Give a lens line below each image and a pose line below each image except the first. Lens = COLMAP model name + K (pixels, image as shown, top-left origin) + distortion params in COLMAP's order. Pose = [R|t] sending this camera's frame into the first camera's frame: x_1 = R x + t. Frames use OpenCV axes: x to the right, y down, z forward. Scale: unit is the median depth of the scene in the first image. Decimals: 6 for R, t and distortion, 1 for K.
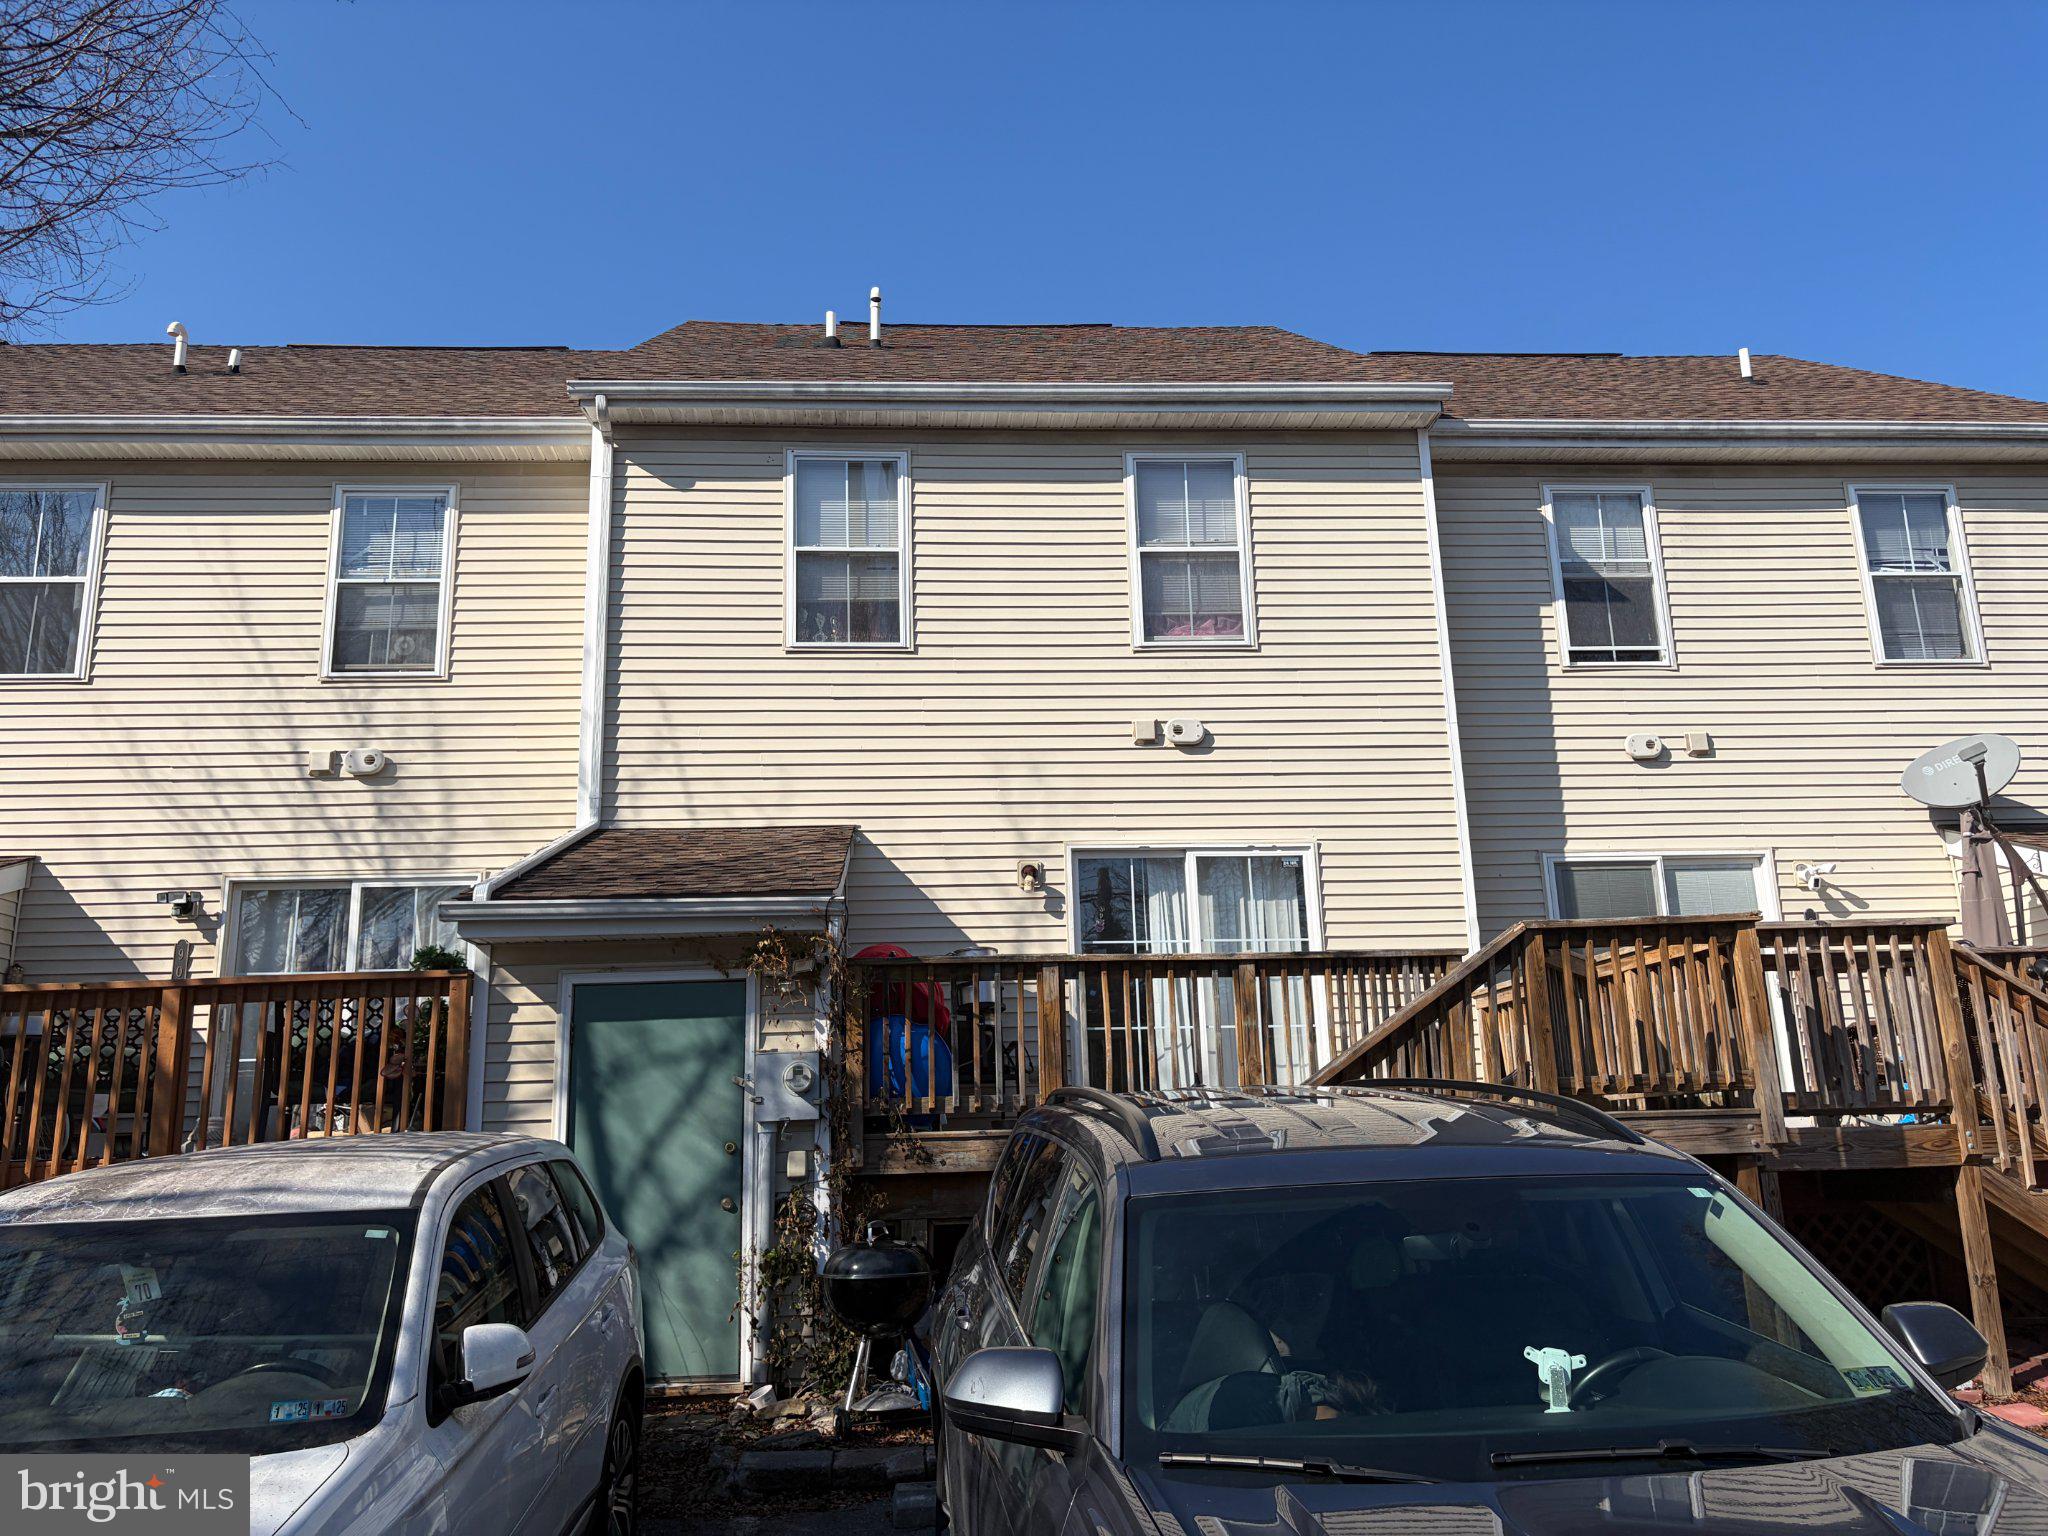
lens RADIAL K [[1547.7, 0, 1026.8], [0, 1547.7, 756.9], [0, 0, 1]] dist [0.048346, -0.054383]
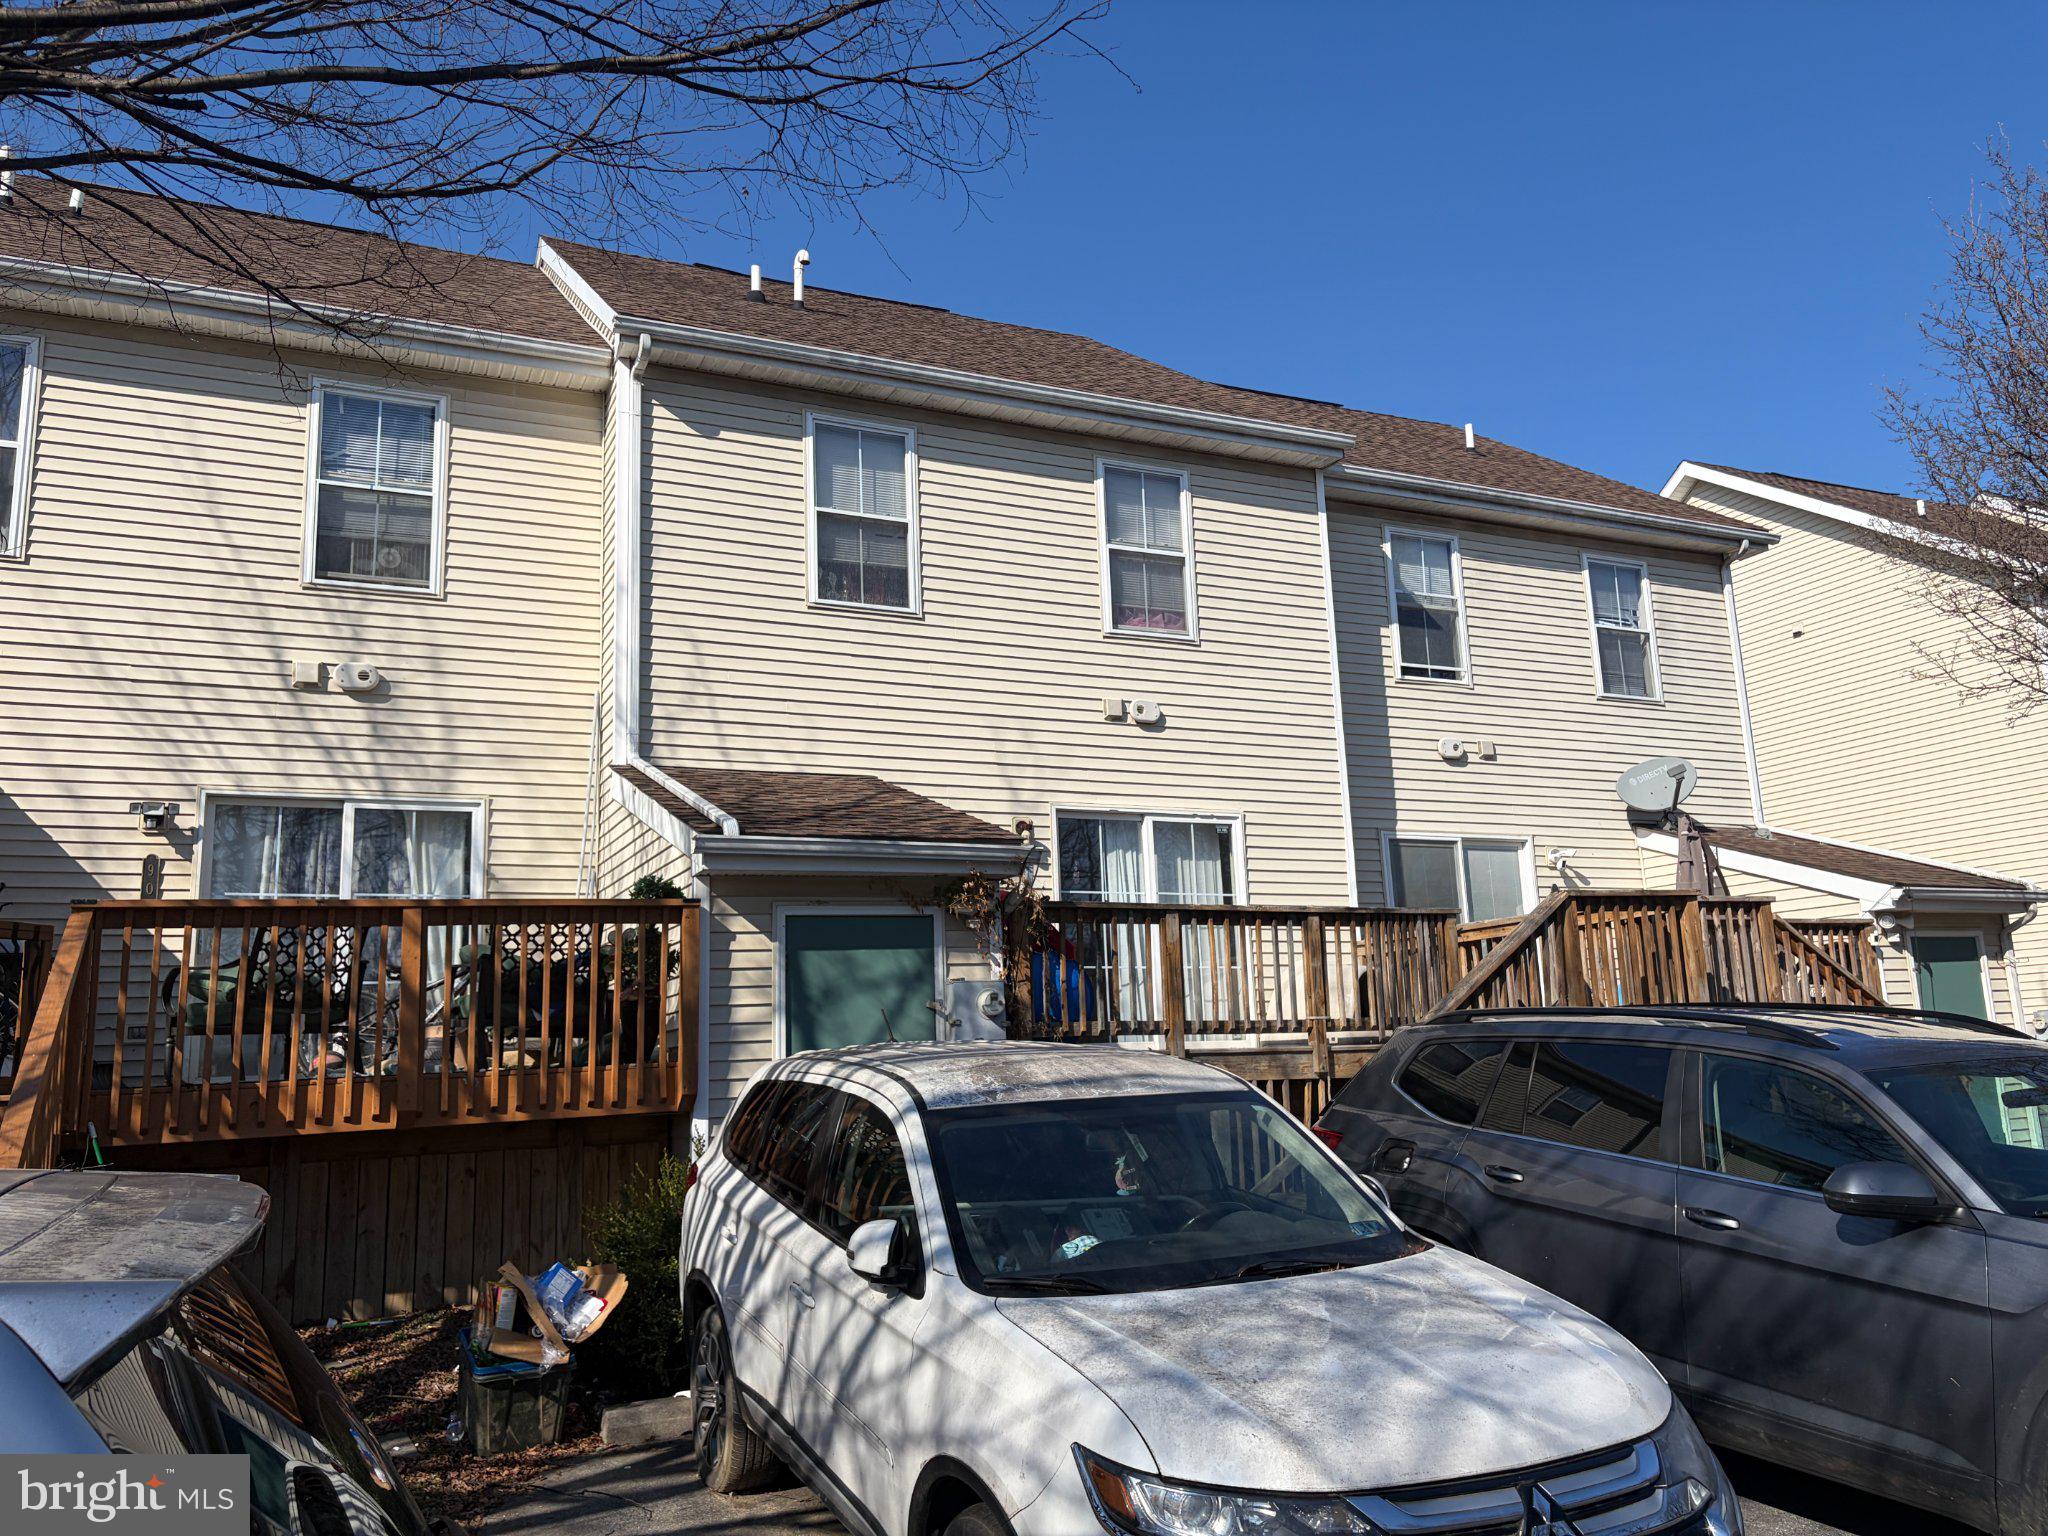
lens RADIAL K [[1547.7, 0, 1021.4], [0, 1547.7, 769.0], [0, 0, 1]] dist [0.048346, -0.054383]
pose [[0.933479, 0.062248, 0.353189, -0.379489], [-0.076403, 0.996731, 0.026264, 0.003102], [-0.350400, -0.051502, 0.935183, -0.040245]]
